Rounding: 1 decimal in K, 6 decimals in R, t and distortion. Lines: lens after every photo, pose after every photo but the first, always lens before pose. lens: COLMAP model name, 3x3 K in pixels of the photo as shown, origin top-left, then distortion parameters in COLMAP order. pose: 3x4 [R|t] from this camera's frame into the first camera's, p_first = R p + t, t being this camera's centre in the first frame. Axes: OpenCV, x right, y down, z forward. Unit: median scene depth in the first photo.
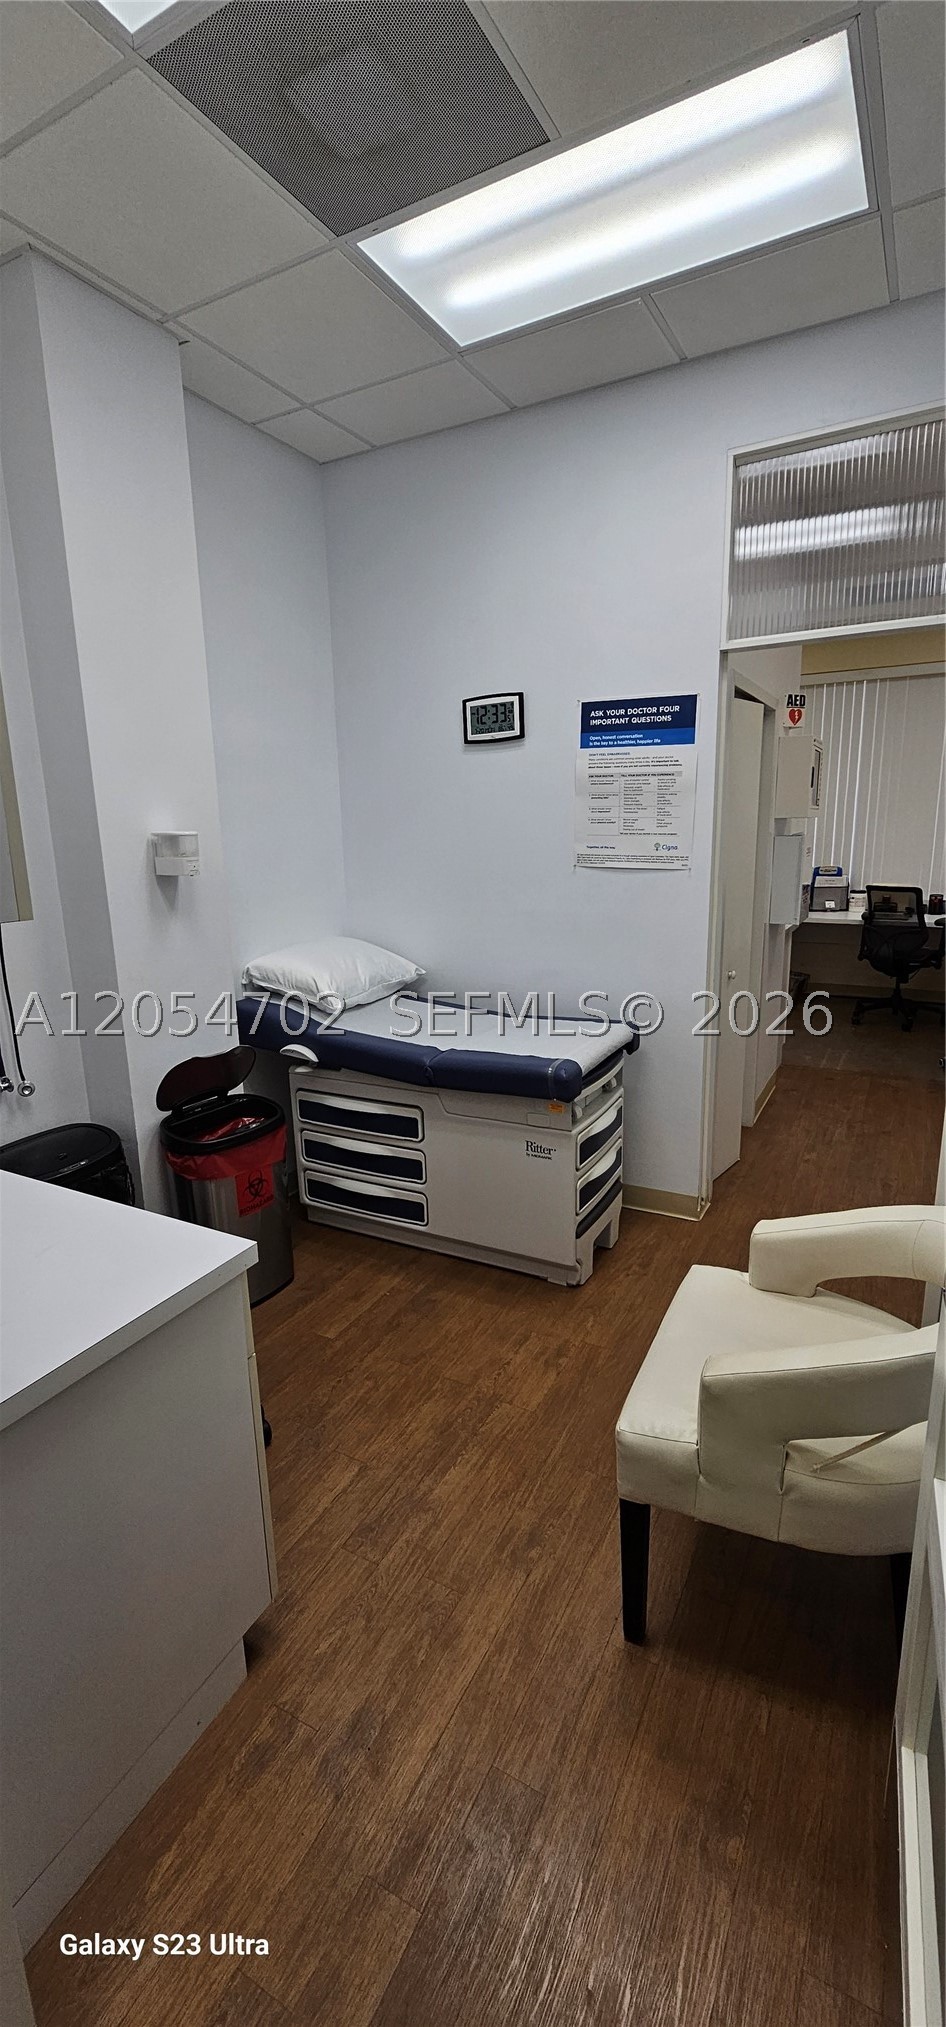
lens RADIAL K [[833.1, 0, 464.7], [0, 833.1, 1016.9], [0, 0, 1]] dist [-0.003719, 0.000280]
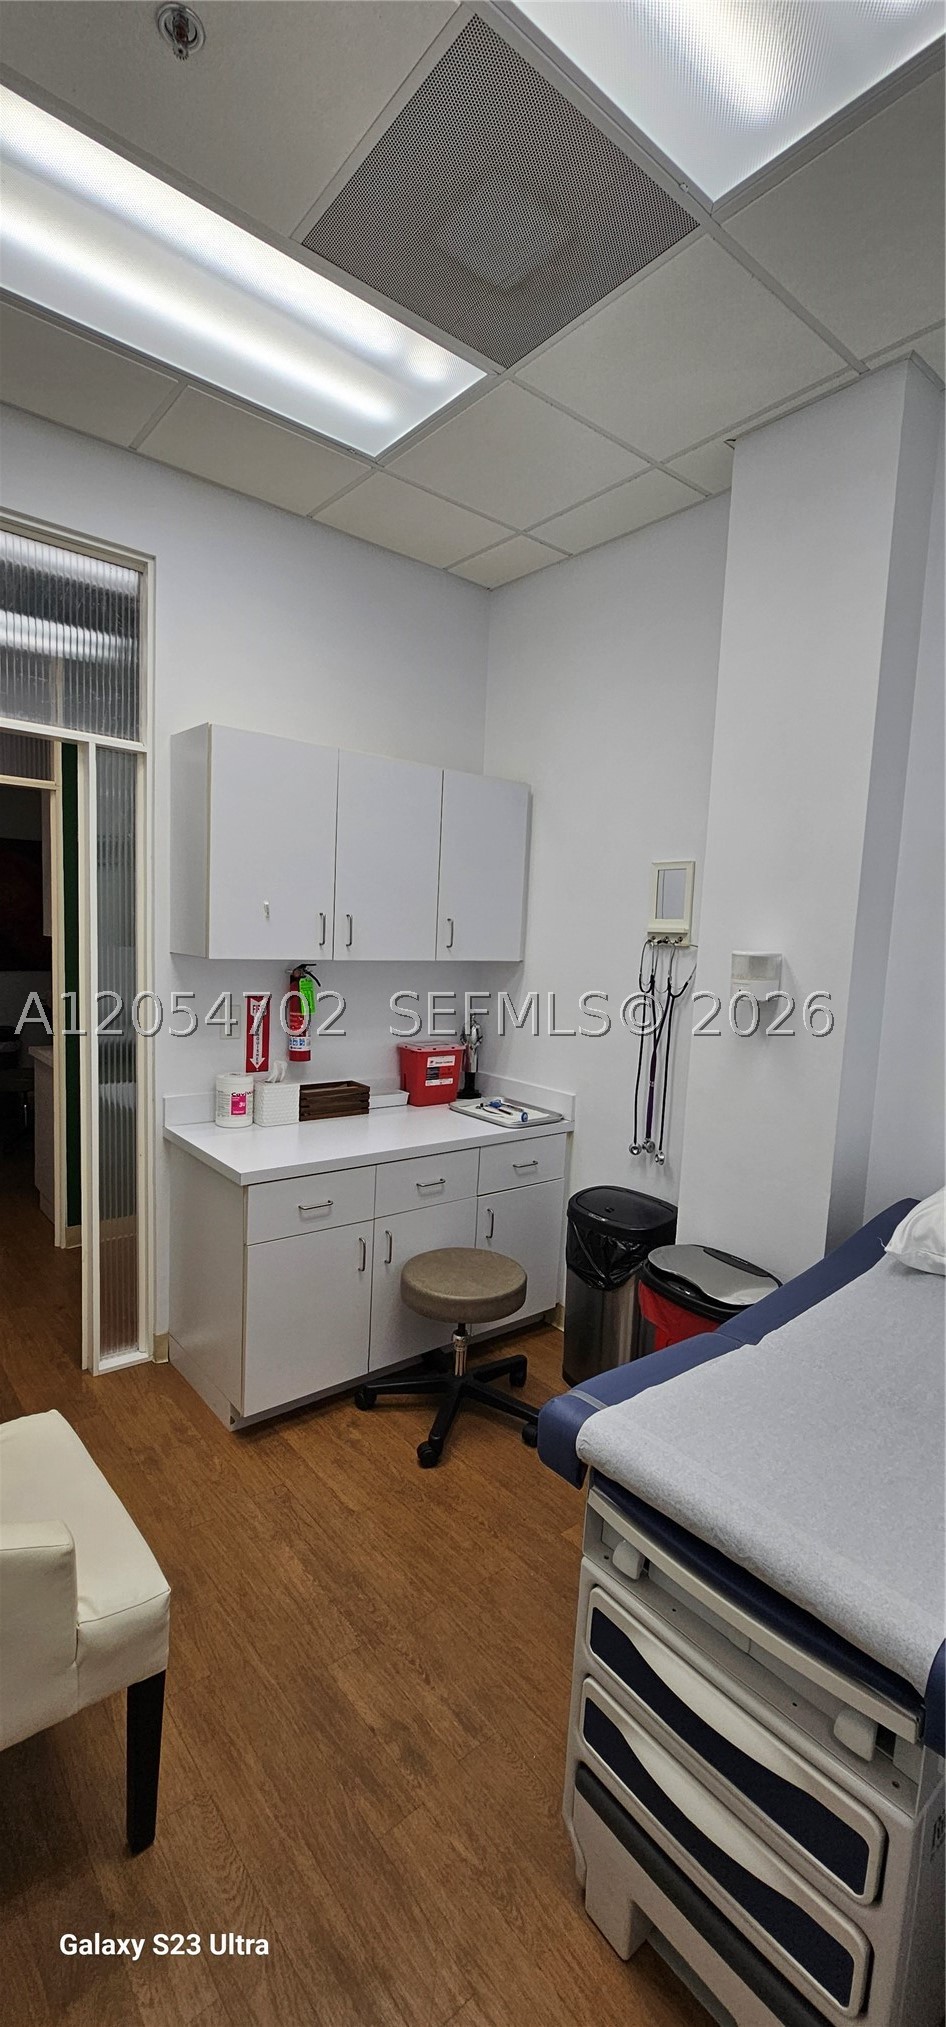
lens RADIAL K [[833.1, 0, 470.1], [0, 833.1, 1023.6], [0, 0, 1]] dist [-0.003719, 0.000280]
pose [[-0.367513, 0.111105, -0.923358, 0.706993], [-0.247143, 0.945473, 0.212134, -0.307839], [0.896579, 0.306164, -0.320015, 1.216111]]
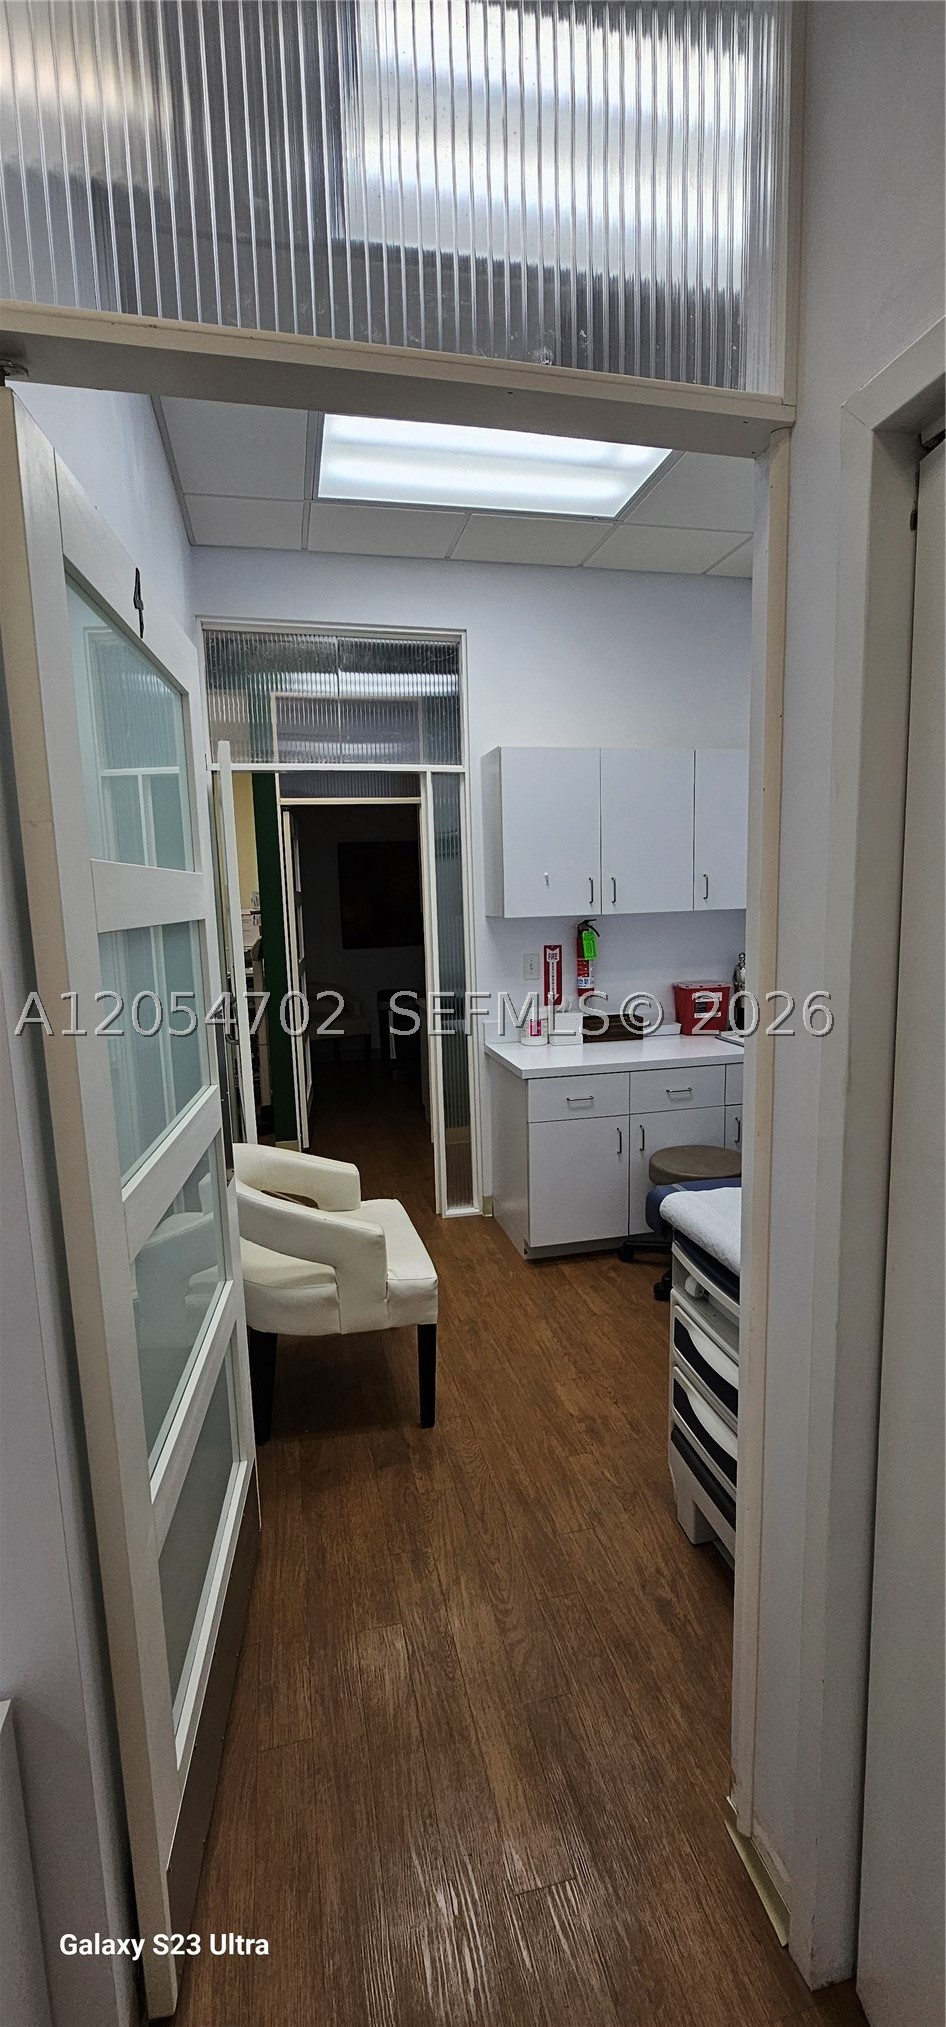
lens RADIAL K [[833.1, 0, 465.2], [0, 833.1, 1024.0], [0, 0, 1]] dist [-0.003719, 0.000280]
pose [[-0.744635, 0.144585, -0.651625, 0.890644], [-0.107195, 0.937681, 0.330552, -0.387745], [0.658808, 0.315991, -0.682731, 1.602387]]
